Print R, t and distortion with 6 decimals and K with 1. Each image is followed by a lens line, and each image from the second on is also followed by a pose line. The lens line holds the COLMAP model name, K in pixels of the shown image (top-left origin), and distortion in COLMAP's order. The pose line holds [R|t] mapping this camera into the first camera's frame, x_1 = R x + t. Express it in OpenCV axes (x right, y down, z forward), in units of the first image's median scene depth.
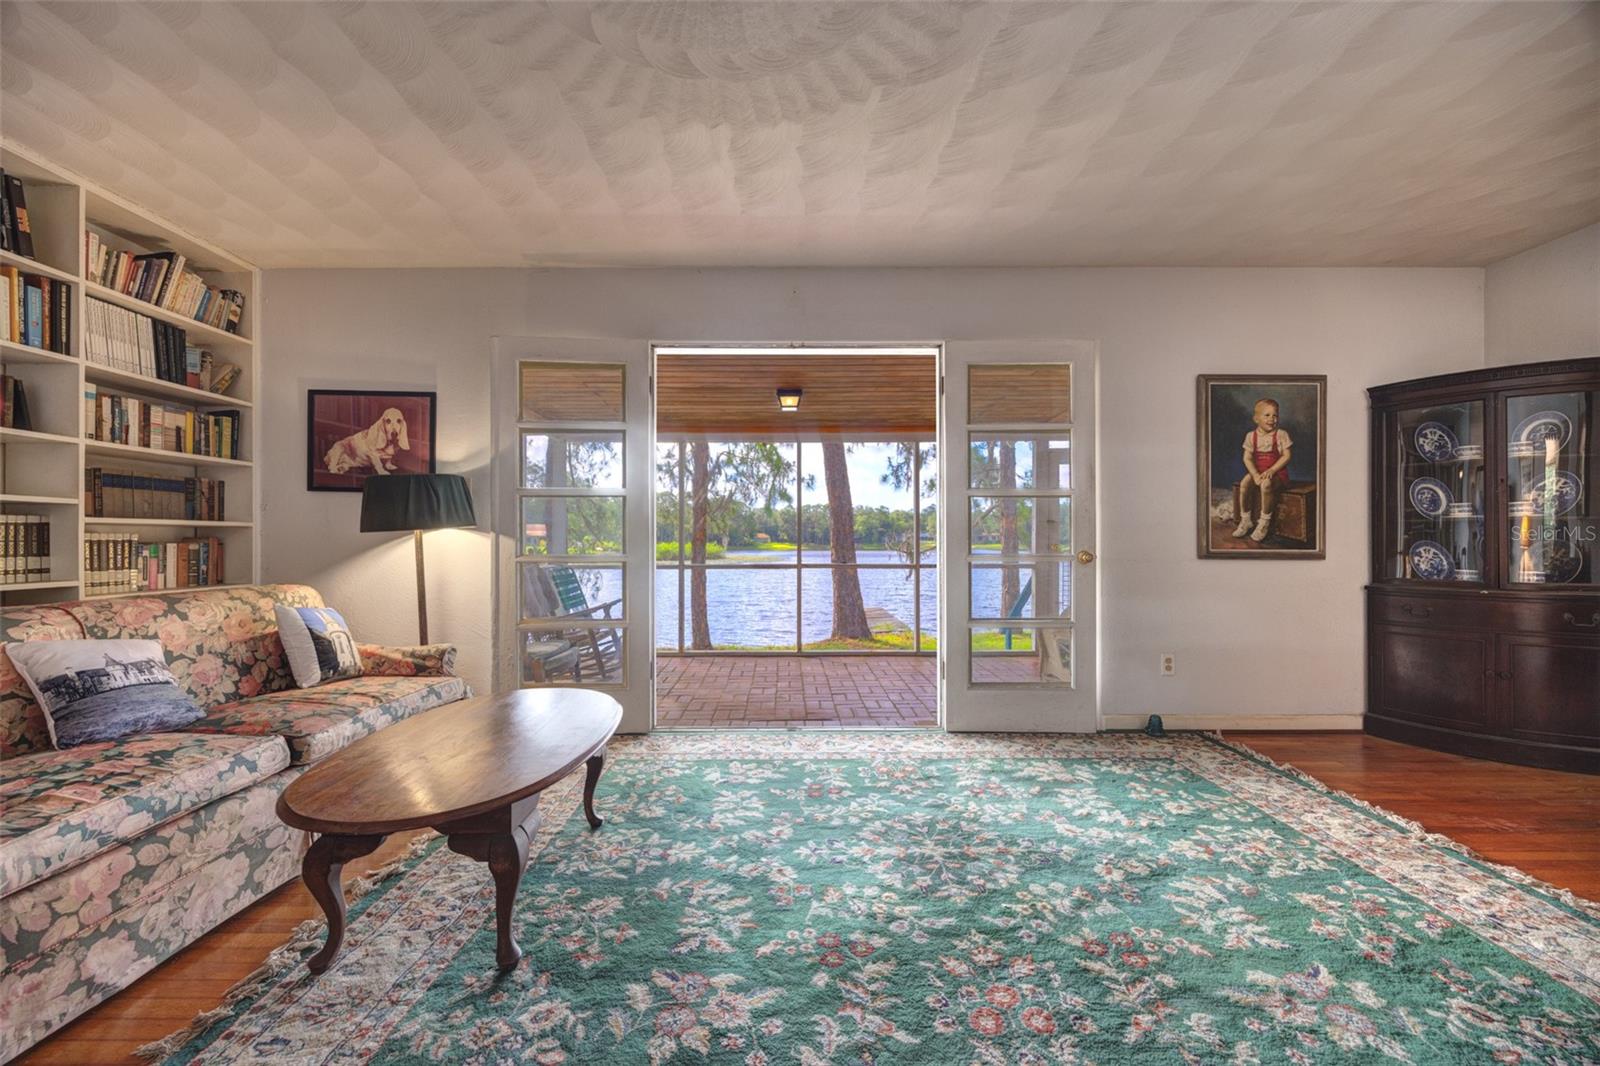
lens RADIAL K [[613.5, 0, 797.3], [0, 613.5, 538.4], [0, 0, 1]] dist [-0.000291, 0.000019]
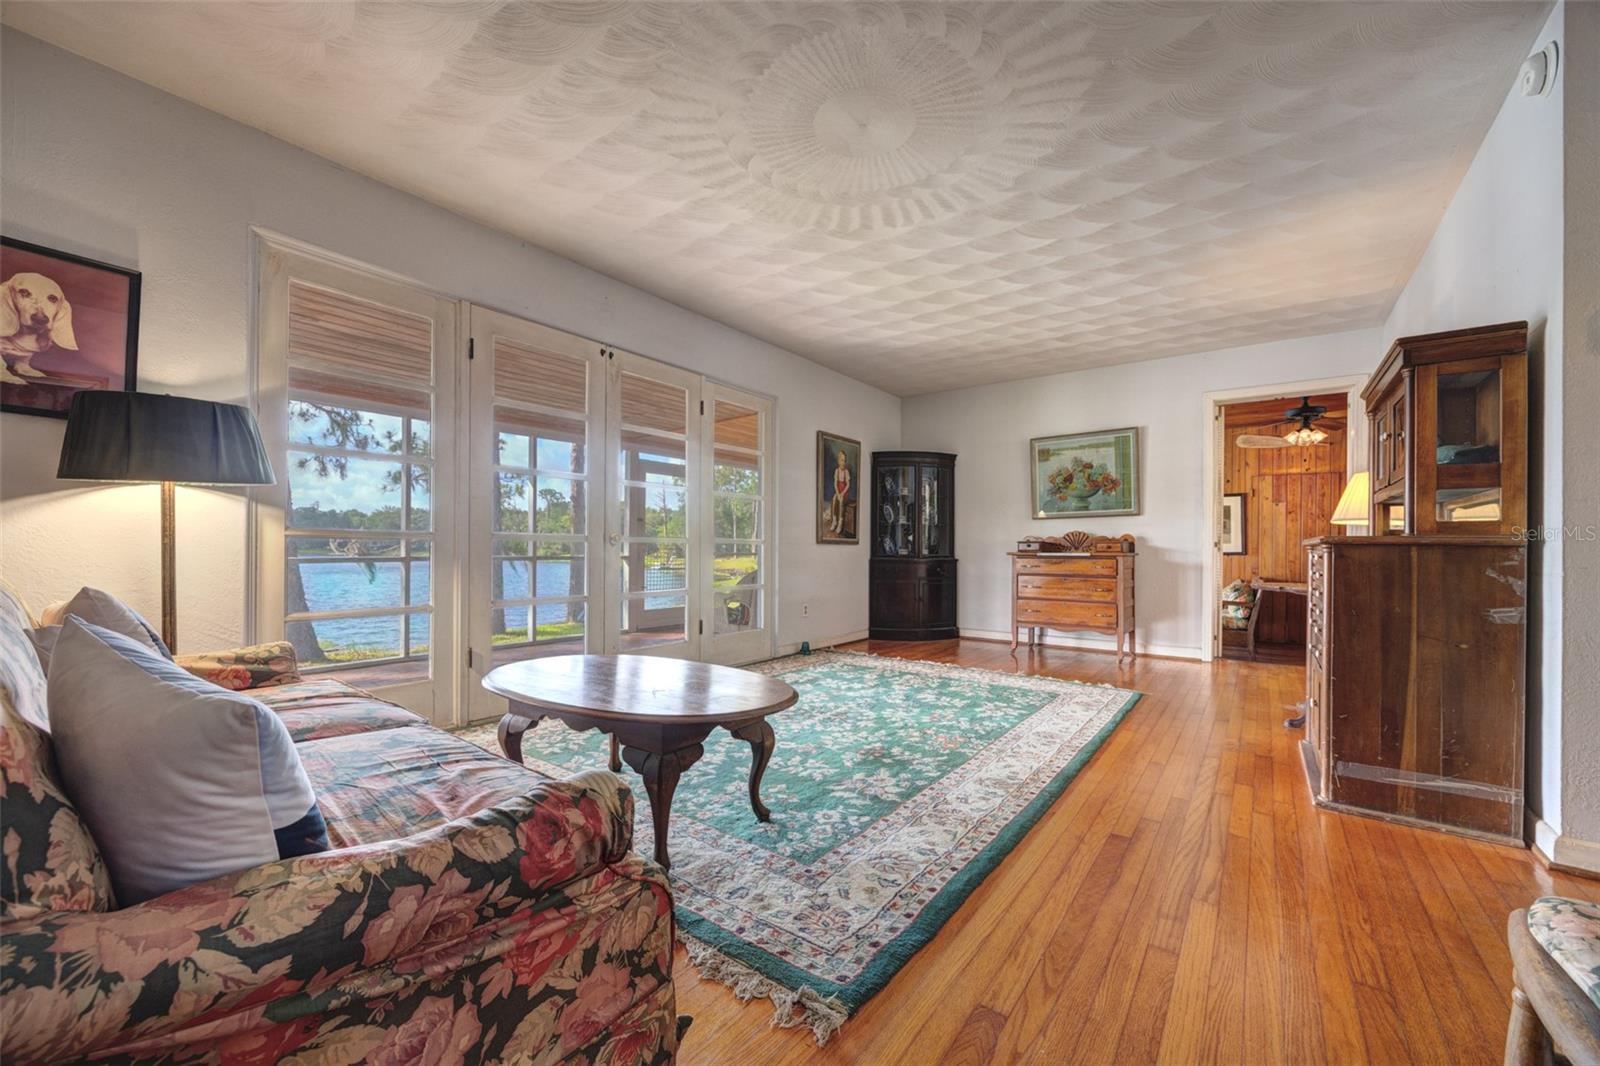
lens RADIAL K [[613.5, 0, 798.6], [0, 613.5, 541.9], [0, 0, 1]] dist [-0.000291, 0.000019]
pose [[0.607294, 0.013489, 0.794362, -0.882005], [-0.008797, 0.999909, -0.010254, 0.060756], [-0.794428, -0.000761, 0.607358, 0.071390]]
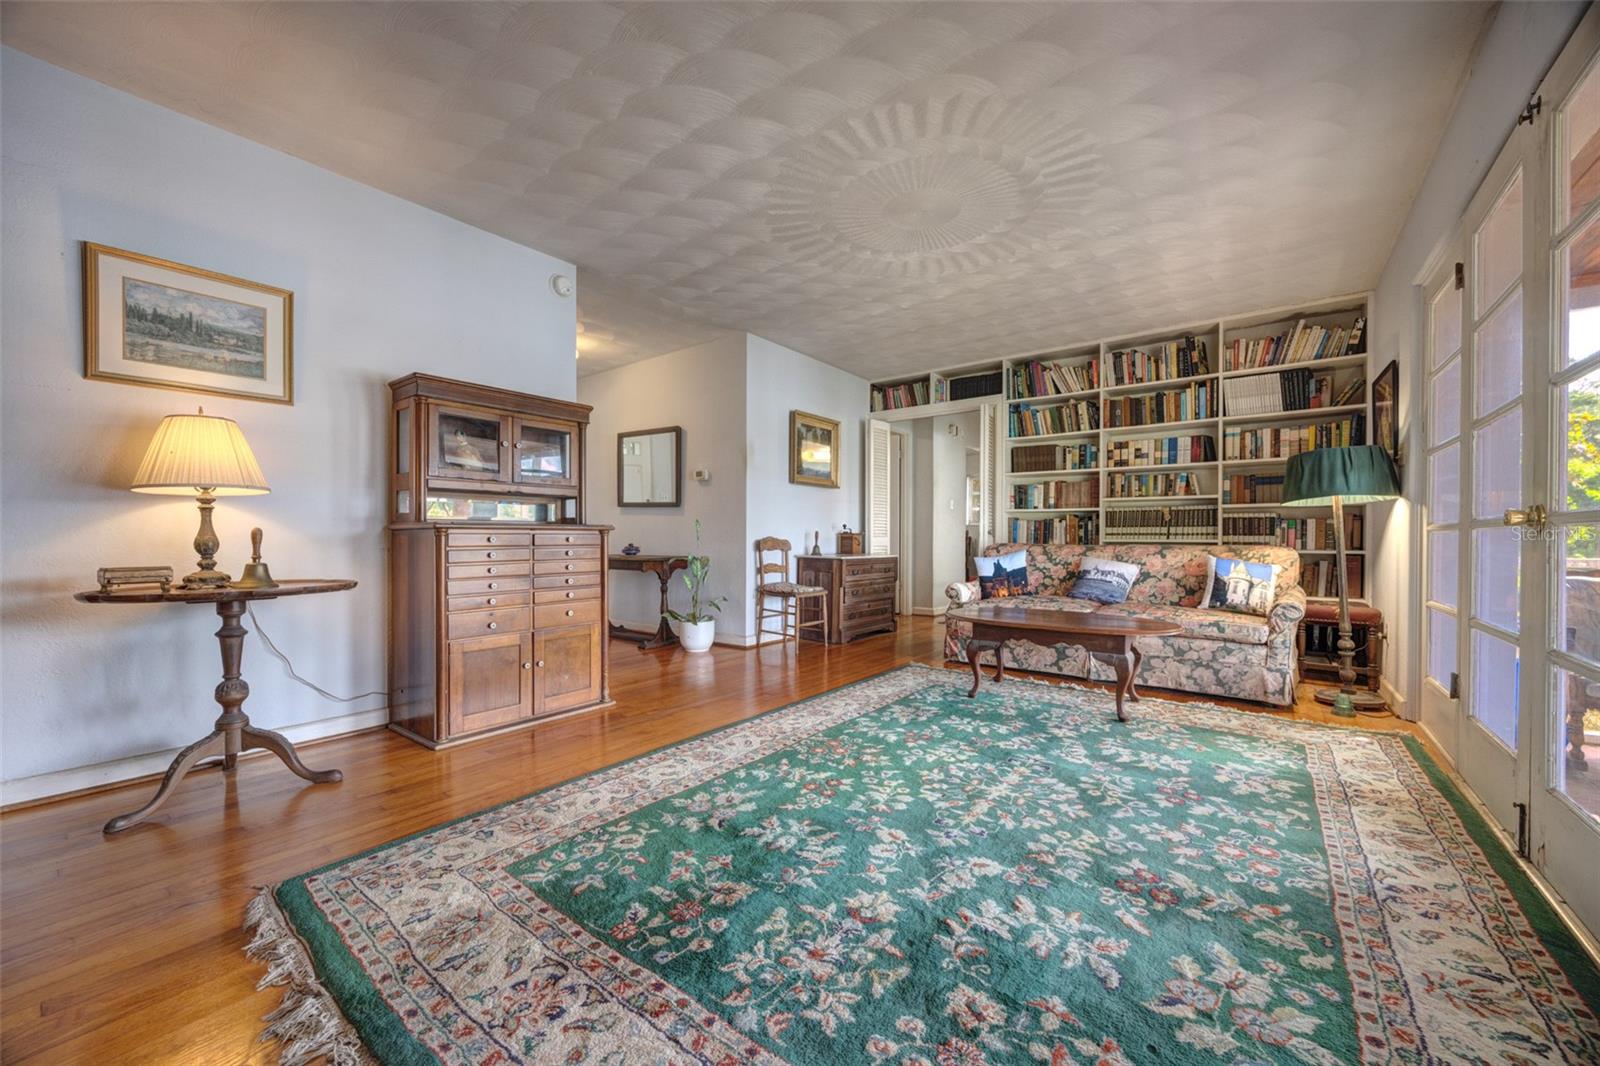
lens RADIAL K [[613.5, 0, 785.4], [0, 613.5, 536.7], [0, 0, 1]] dist [-0.000291, 0.000019]
pose [[-0.627771, -0.001900, -0.778396, 1.023970], [-0.000678, 0.999998, -0.001894, 0.062687], [0.778398, -0.000661, -0.627771, 1.112093]]
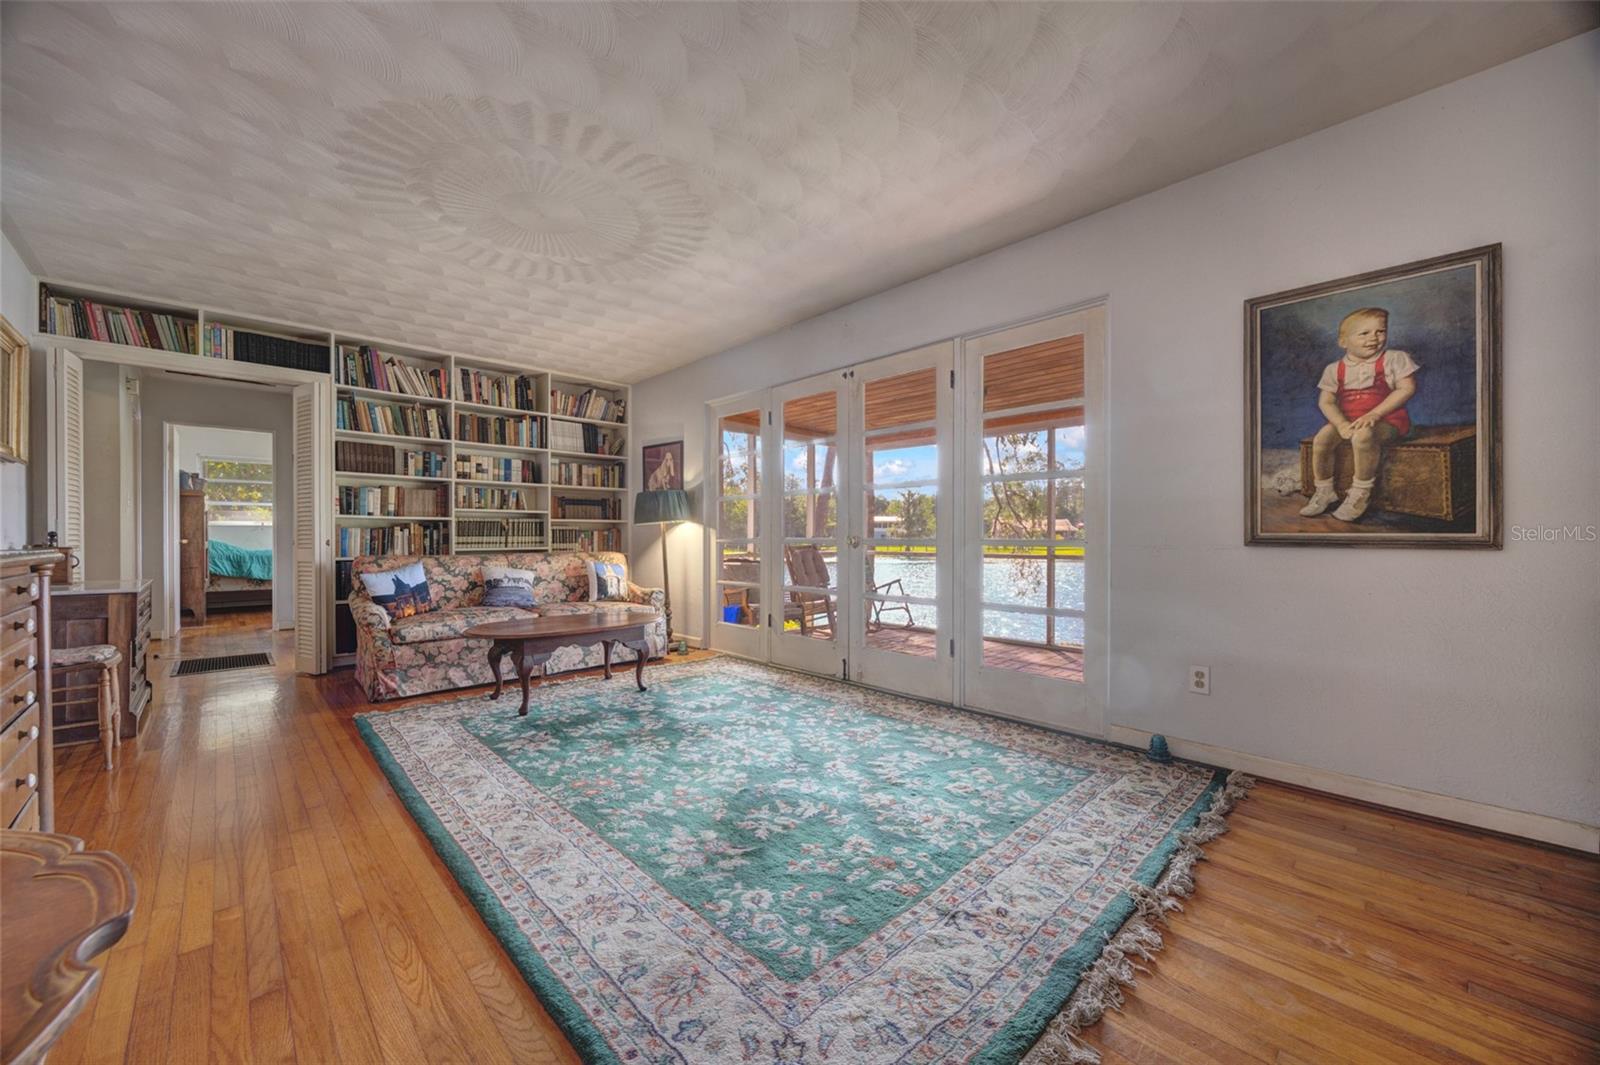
lens RADIAL K [[613.5, 0, 802.8], [0, 613.5, 535.6], [0, 0, 1]] dist [-0.000291, 0.000019]
pose [[0.687723, -0.000558, -0.725973, 1.095287], [0.002785, 0.999994, 0.001869, 0.023752], [0.725968, -0.003307, 0.687721, 0.117994]]
